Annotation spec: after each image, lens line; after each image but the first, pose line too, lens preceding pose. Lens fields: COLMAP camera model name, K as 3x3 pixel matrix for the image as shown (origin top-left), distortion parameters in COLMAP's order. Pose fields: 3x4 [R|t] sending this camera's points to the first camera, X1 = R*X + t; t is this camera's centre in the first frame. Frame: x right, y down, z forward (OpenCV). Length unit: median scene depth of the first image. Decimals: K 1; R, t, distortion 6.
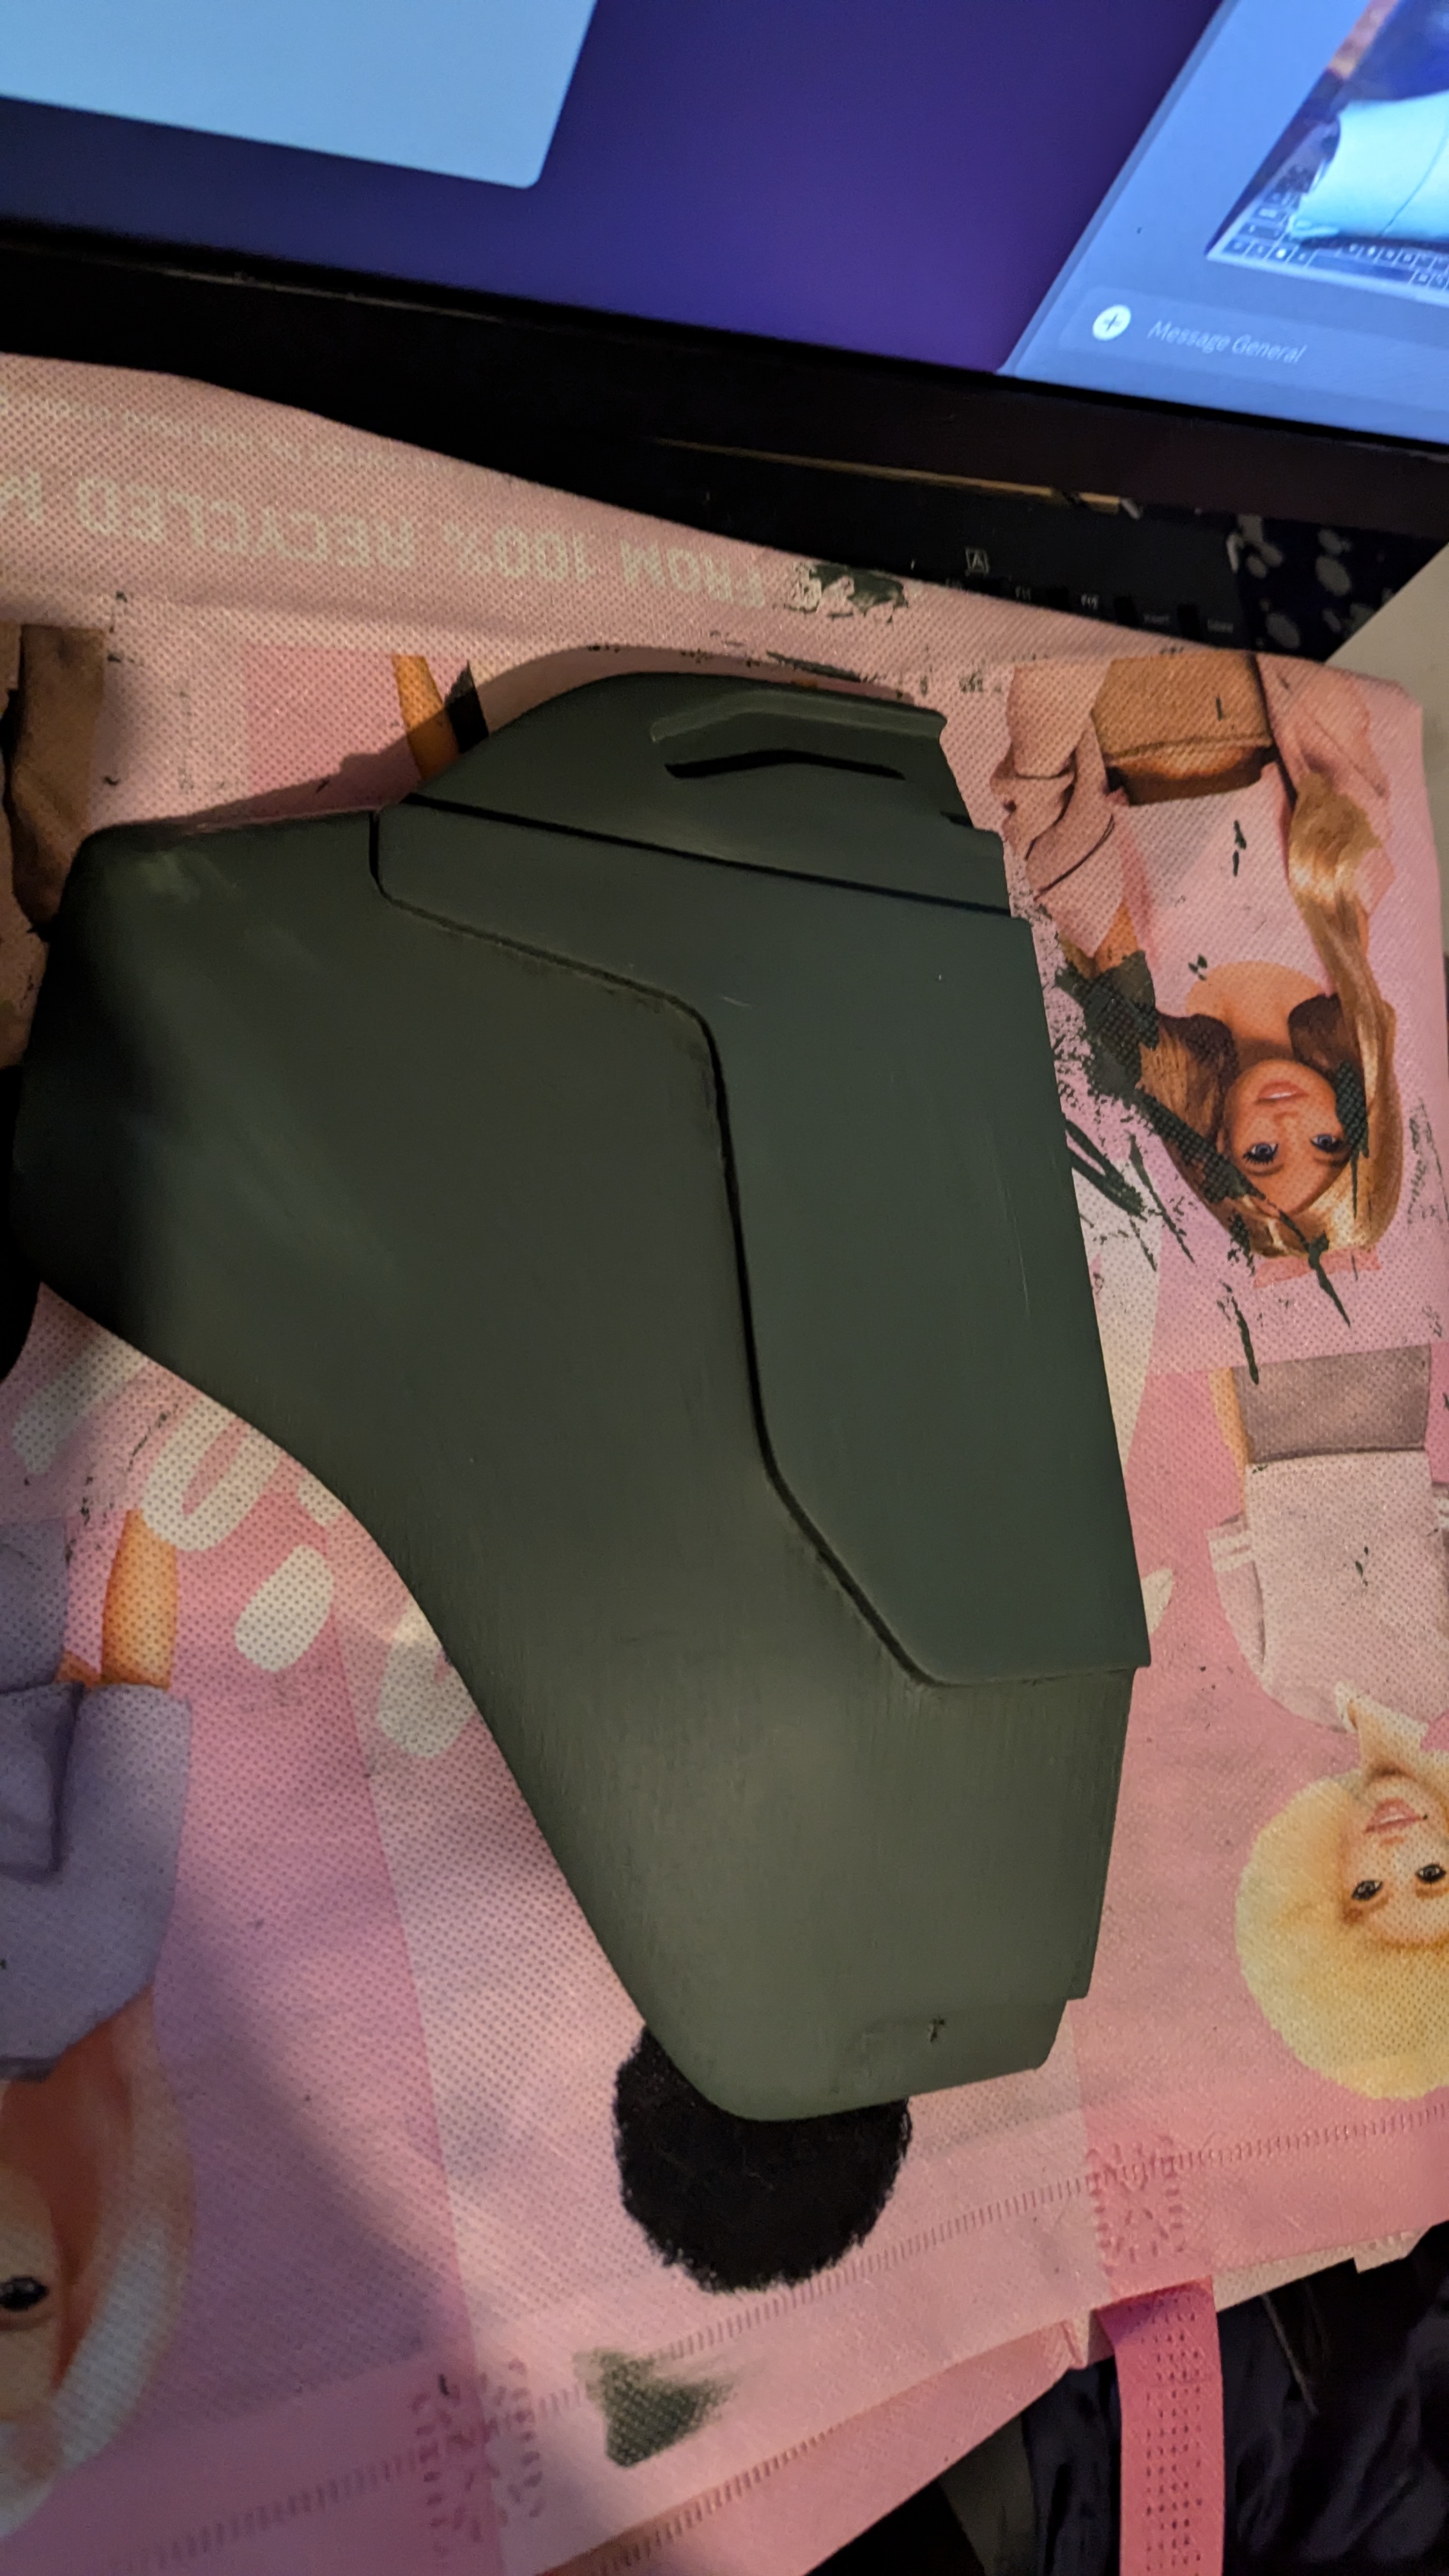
lens RADIAL K [[1802.7, 0, 436.8], [0, 1802.7, 1286.4], [0, 0, 1]] dist [-0.084872, 0.040016]
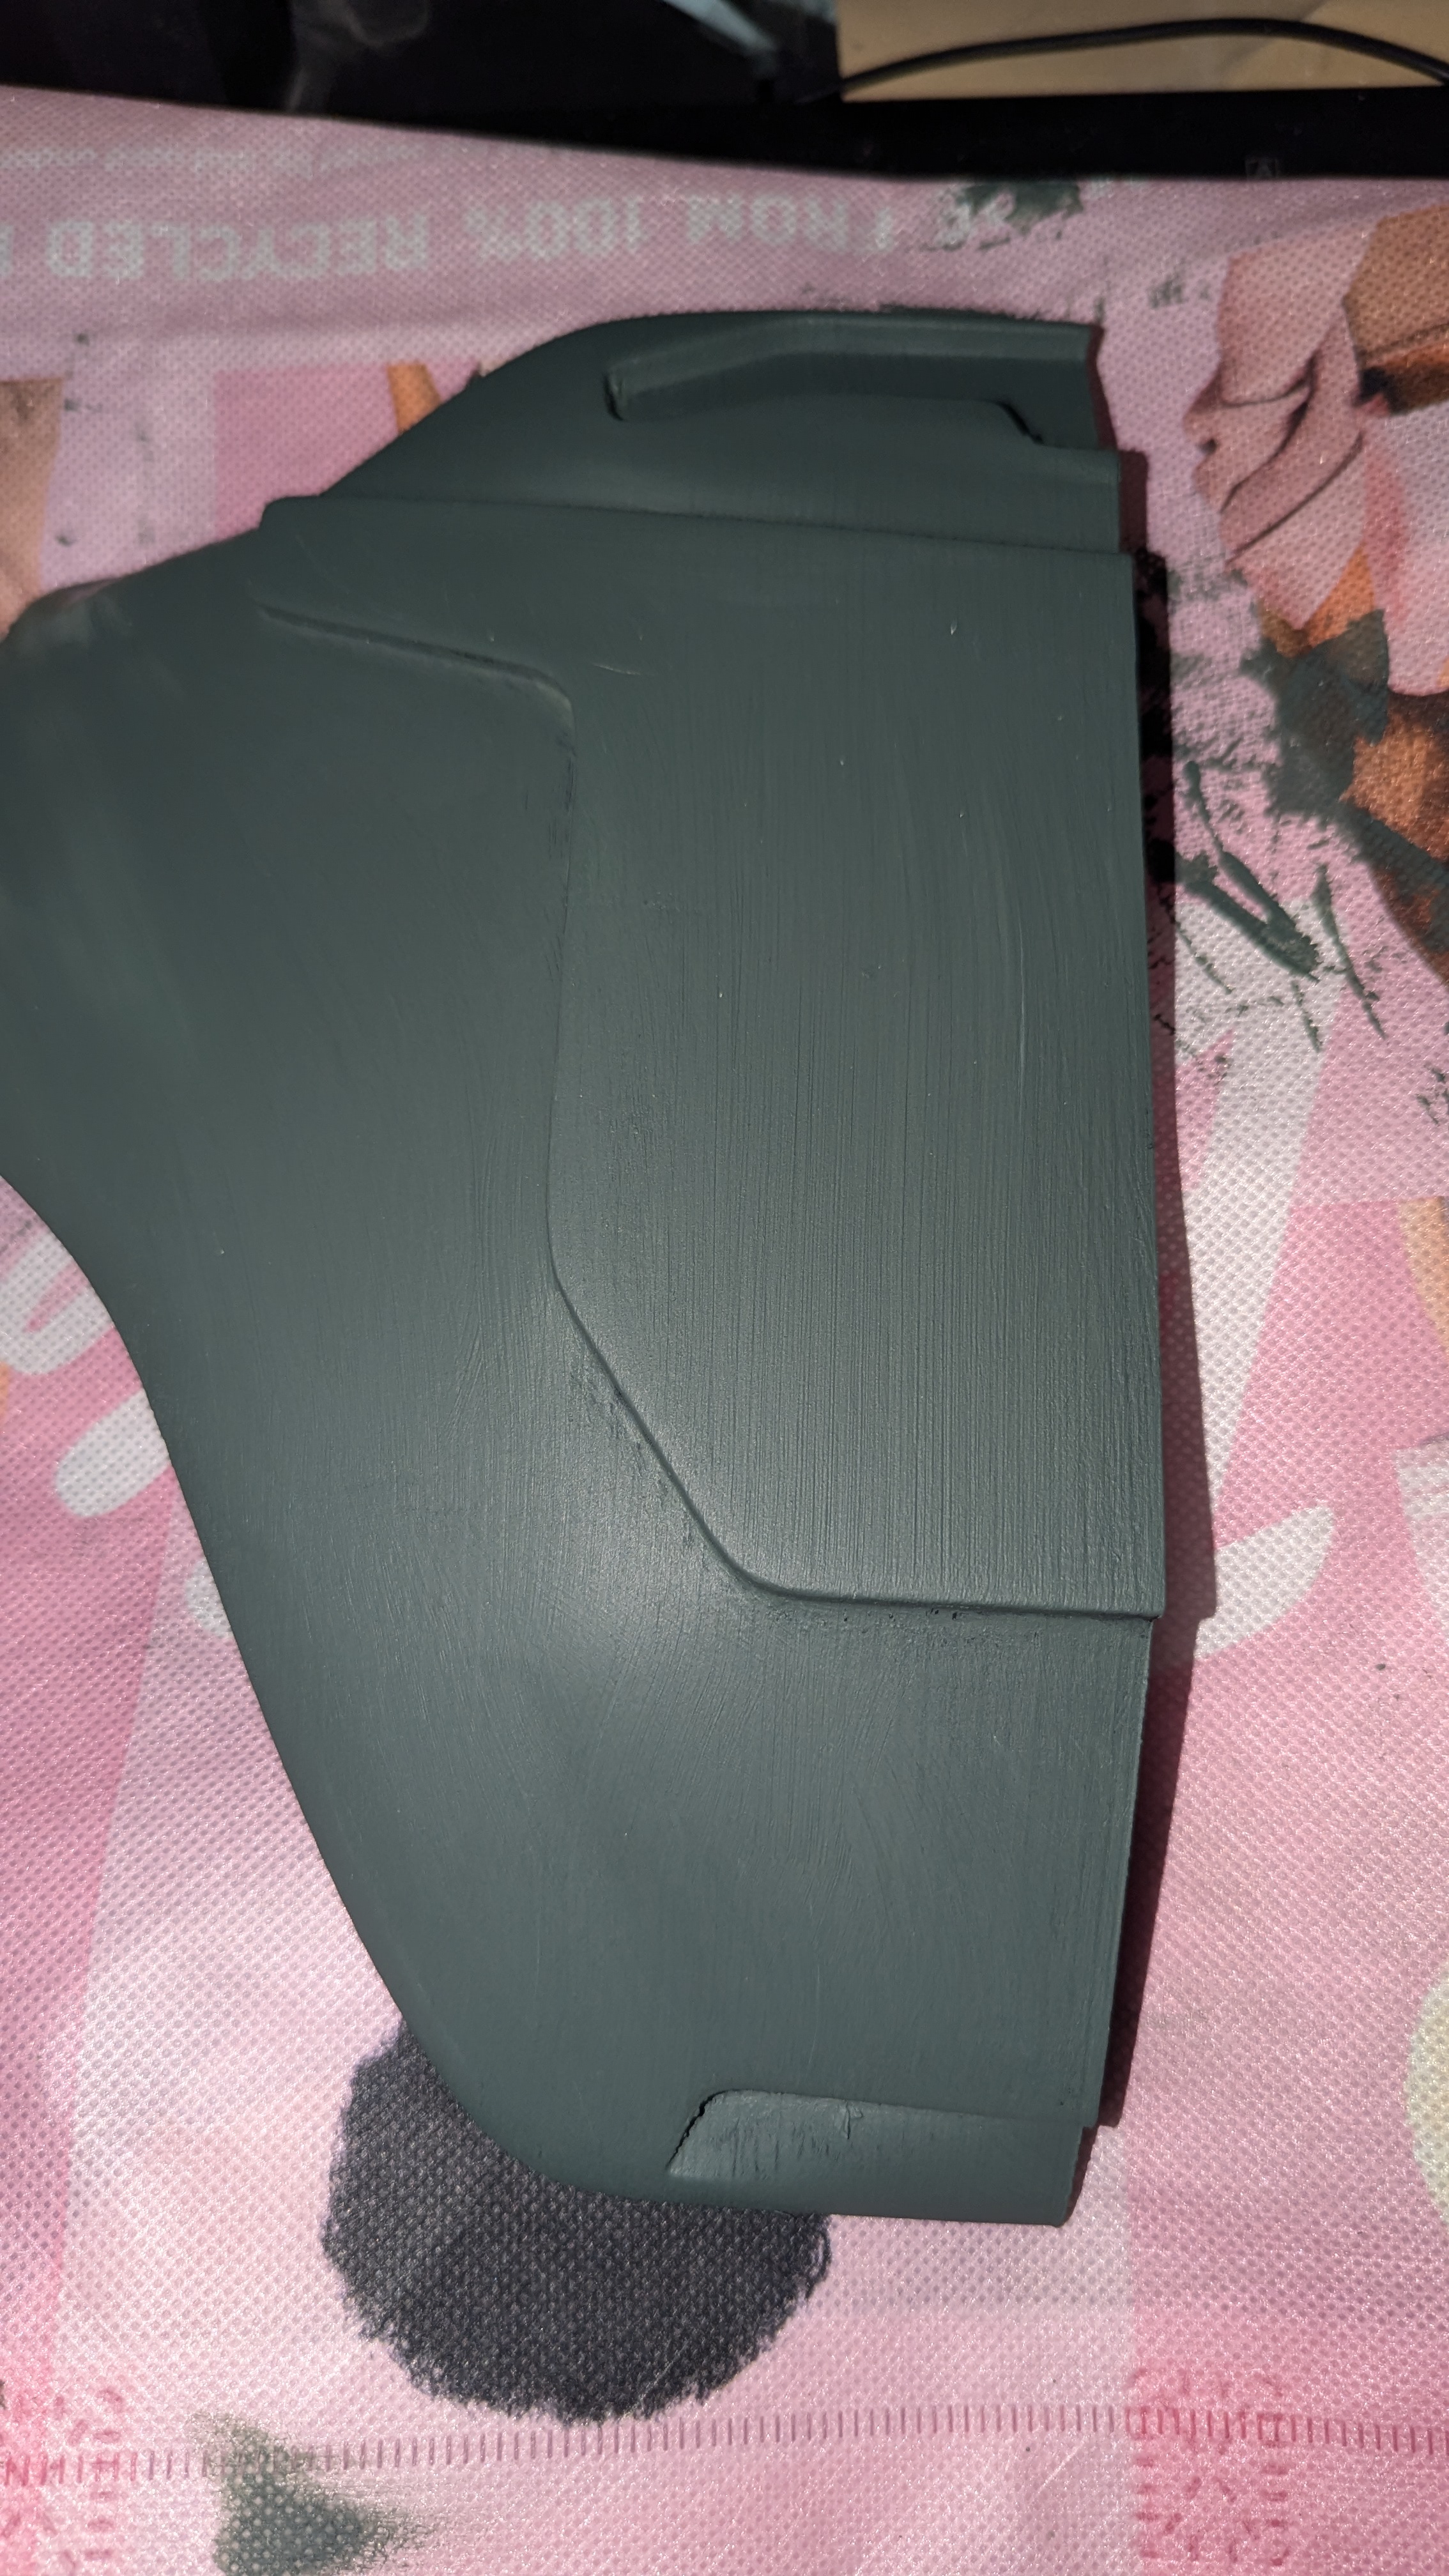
lens RADIAL K [[1802.7, 0, 436.8], [0, 1802.7, 1286.4], [0, 0, 1]] dist [-0.084872, 0.040016]
pose [[0.909112, 0.034481, -0.415122, 0.363004], [-0.048353, 0.998567, -0.022950, 0.104048], [0.413736, 0.040937, 0.909476, 0.258619]]
